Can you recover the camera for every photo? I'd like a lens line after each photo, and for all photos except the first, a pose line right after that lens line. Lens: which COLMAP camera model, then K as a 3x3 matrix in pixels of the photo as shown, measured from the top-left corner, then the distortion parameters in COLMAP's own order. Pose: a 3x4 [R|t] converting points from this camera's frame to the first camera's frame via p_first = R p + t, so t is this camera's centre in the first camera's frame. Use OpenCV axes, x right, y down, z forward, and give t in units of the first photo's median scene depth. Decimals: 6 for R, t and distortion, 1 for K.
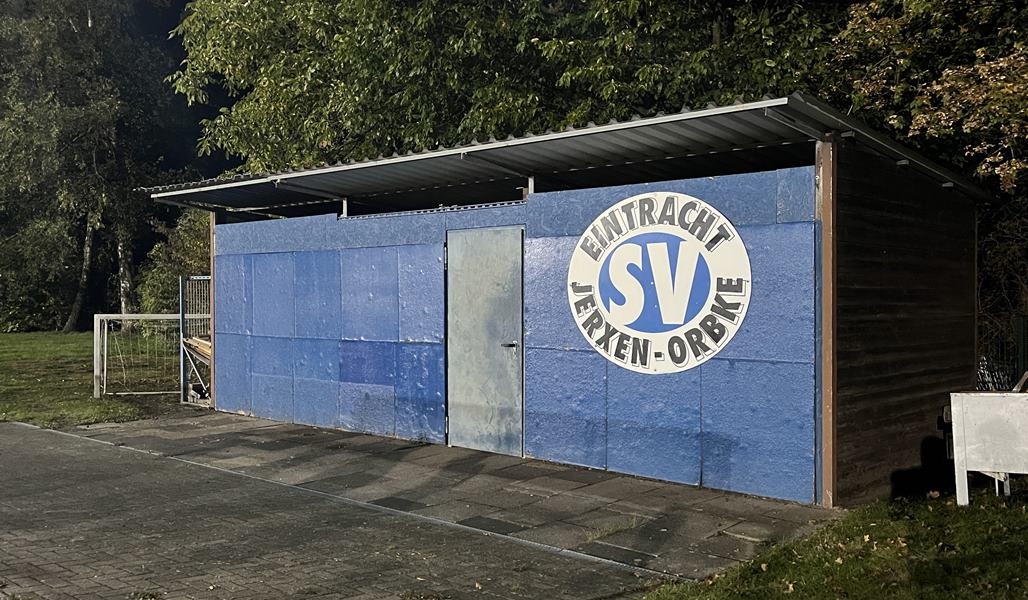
lens RADIAL K [[910.5, 0, 513.4], [0, 910.5, 299.9], [0, 0, 1]] dist [0.001673, 0.001831]
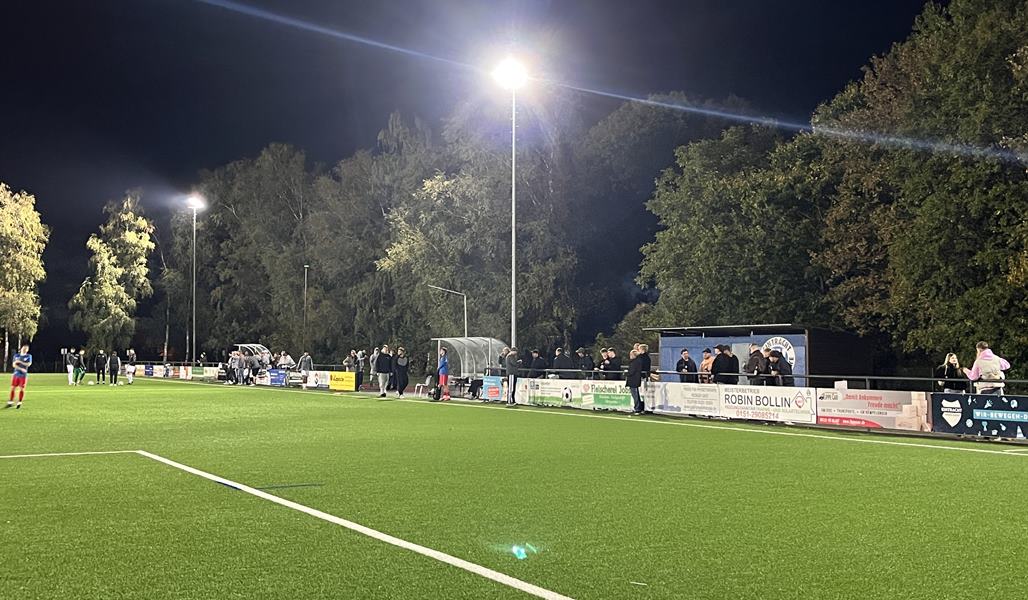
lens RADIAL K [[1101.4, 0, 513.5], [0, 1101.4, 300.3], [0, 0, 1]] dist [0.009116, 0.000000]
pose [[0.949007, -0.012463, -0.315010, 0.552252], [-0.005090, 0.998482, -0.054839, 0.001351], [0.315215, 0.053646, 0.947503, -3.938071]]
